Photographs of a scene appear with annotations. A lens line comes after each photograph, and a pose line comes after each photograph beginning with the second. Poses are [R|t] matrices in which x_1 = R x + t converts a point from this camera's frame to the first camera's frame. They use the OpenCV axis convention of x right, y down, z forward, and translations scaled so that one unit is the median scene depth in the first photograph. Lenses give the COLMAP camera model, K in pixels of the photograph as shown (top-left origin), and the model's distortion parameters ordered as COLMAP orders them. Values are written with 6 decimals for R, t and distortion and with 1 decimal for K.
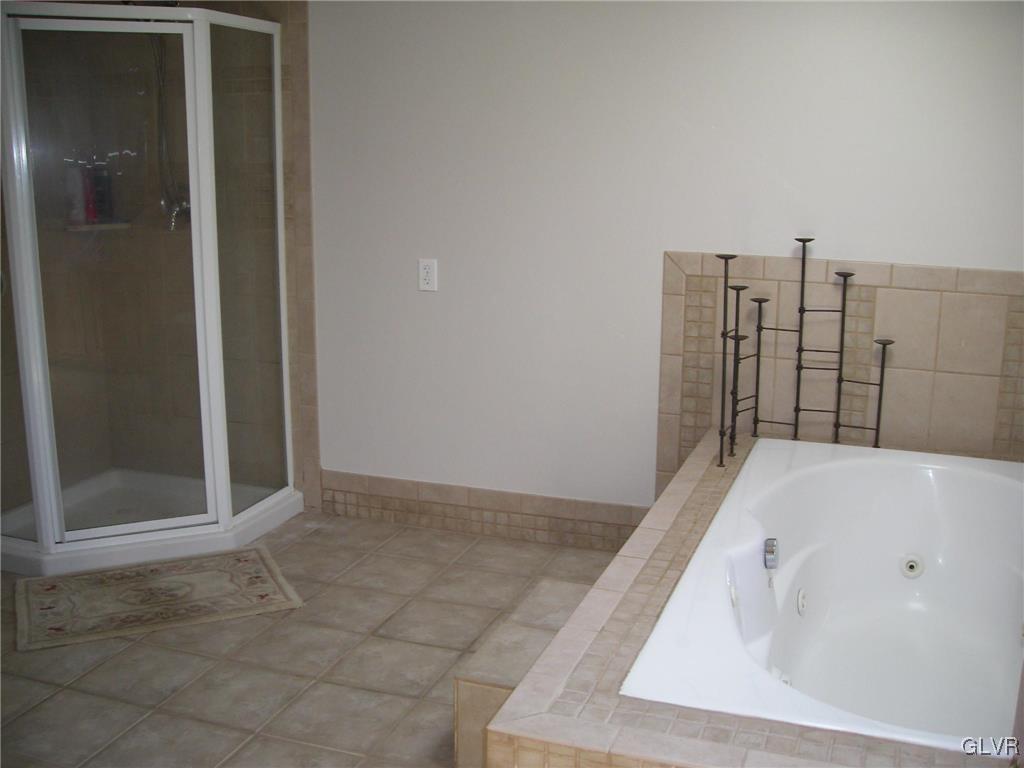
lens RADIAL K [[1083.2, 0, 512.1], [0, 1083.2, 384.1], [0, 0, 1]] dist [-0.141752, 0.000000]
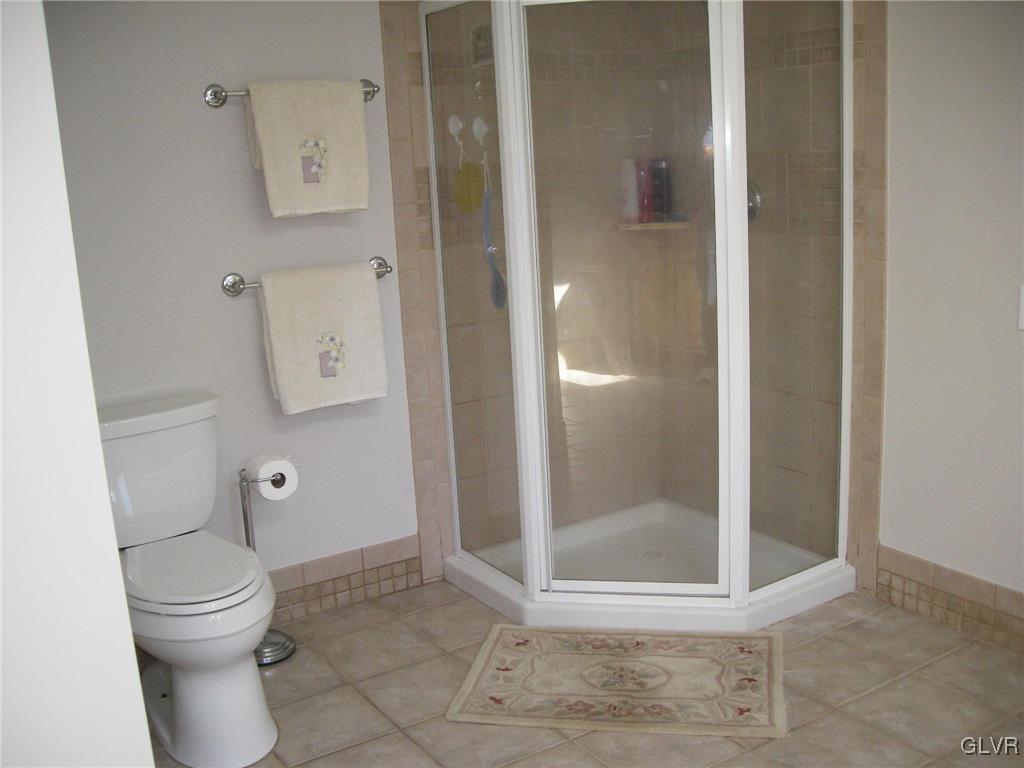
lens RADIAL K [[1083.2, 0, 566.2], [0, 1083.2, 407.6], [0, 0, 1]] dist [-0.141752, 0.000000]
pose [[0.818651, 0.103849, -0.564824, 0.074507], [-0.081452, 0.994568, 0.064807, -0.059106], [0.568486, -0.007049, 0.822663, 0.260404]]
